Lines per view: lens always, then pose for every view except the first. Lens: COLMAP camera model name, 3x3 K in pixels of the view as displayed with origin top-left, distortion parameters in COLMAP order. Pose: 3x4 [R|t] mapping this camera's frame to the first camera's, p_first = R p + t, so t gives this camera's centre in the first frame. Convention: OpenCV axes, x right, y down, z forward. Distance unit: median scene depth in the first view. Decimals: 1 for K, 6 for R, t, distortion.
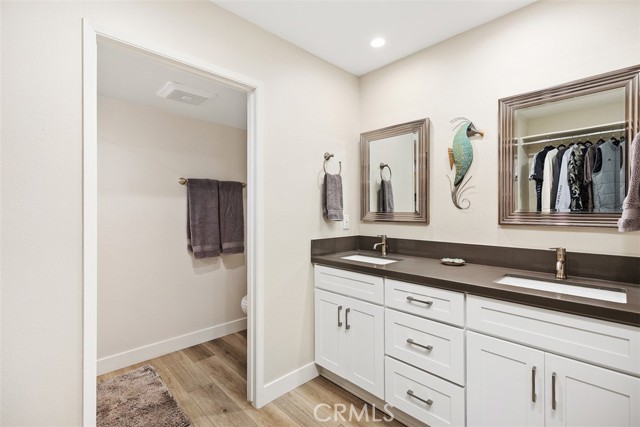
lens RADIAL K [[289.6, 0, 320.3], [0, 289.6, 212.6], [0, 0, 1]] dist [0.012462, 0.000957]
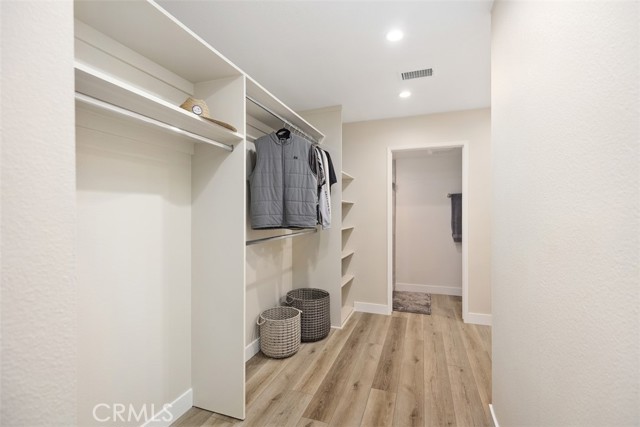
lens RADIAL K [[289.6, 0, 319.7], [0, 289.6, 212.6], [0, 0, 1]] dist [0.012462, 0.000957]
pose [[0.450018, 0.003707, -0.893012, 1.000038], [0.000871, 0.999989, 0.004590, -0.026504], [0.893019, -0.002843, 0.450010, -0.625483]]
